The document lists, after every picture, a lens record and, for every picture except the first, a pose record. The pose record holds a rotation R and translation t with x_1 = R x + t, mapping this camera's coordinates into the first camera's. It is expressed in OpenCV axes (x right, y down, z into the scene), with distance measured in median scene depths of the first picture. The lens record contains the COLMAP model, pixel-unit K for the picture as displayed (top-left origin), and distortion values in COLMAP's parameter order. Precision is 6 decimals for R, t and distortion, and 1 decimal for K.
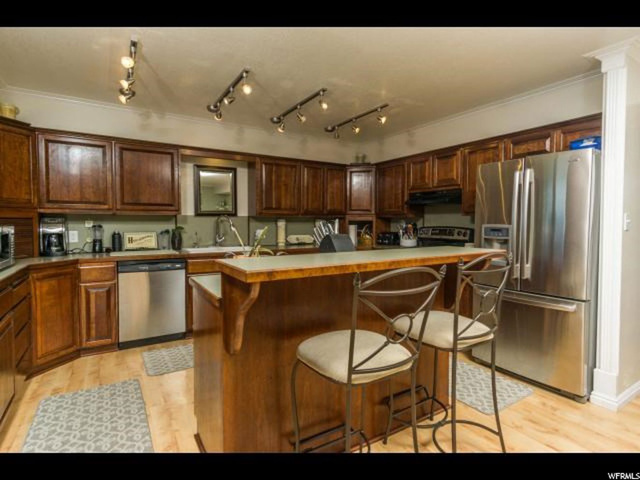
lens RADIAL K [[318.6, 0, 310.0], [0, 318.6, 236.3], [0, 0, 1]] dist [-0.001721, -0.000039]
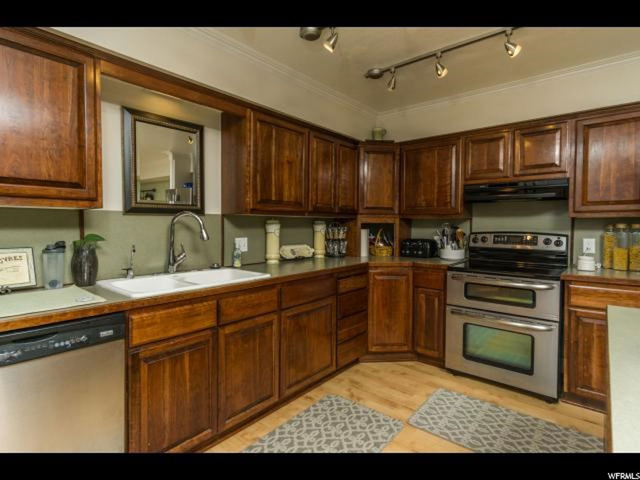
lens RADIAL K [[333.2, 0, 317.9], [0, 333.2, 236.3], [0, 0, 1]] dist [-0.000670, -0.000200]
pose [[0.949991, -0.008797, 0.312154, -0.230569], [0.011270, 0.999918, -0.006120, -0.020168], [-0.312075, 0.009332, 0.950012, 0.406814]]
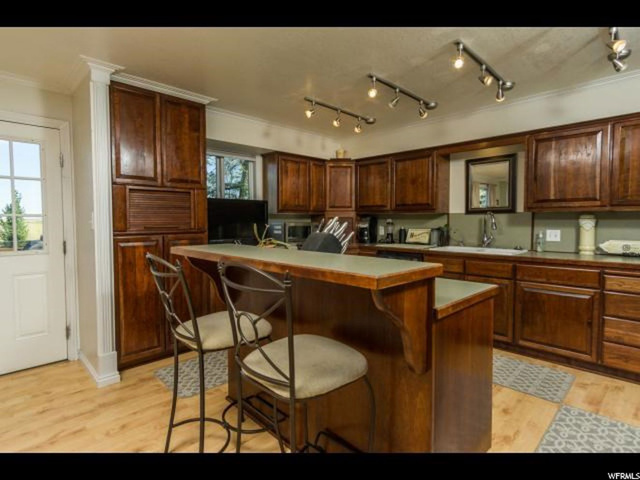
lens RADIAL K [[333.2, 0, 317.9], [0, 333.2, 236.3], [0, 0, 1]] dist [-0.000670, -0.000200]
pose [[0.213521, 0.043080, -0.975988, 0.524066], [-0.041196, 0.998536, 0.035062, -0.011450], [0.976069, 0.032720, 0.214983, 0.333600]]
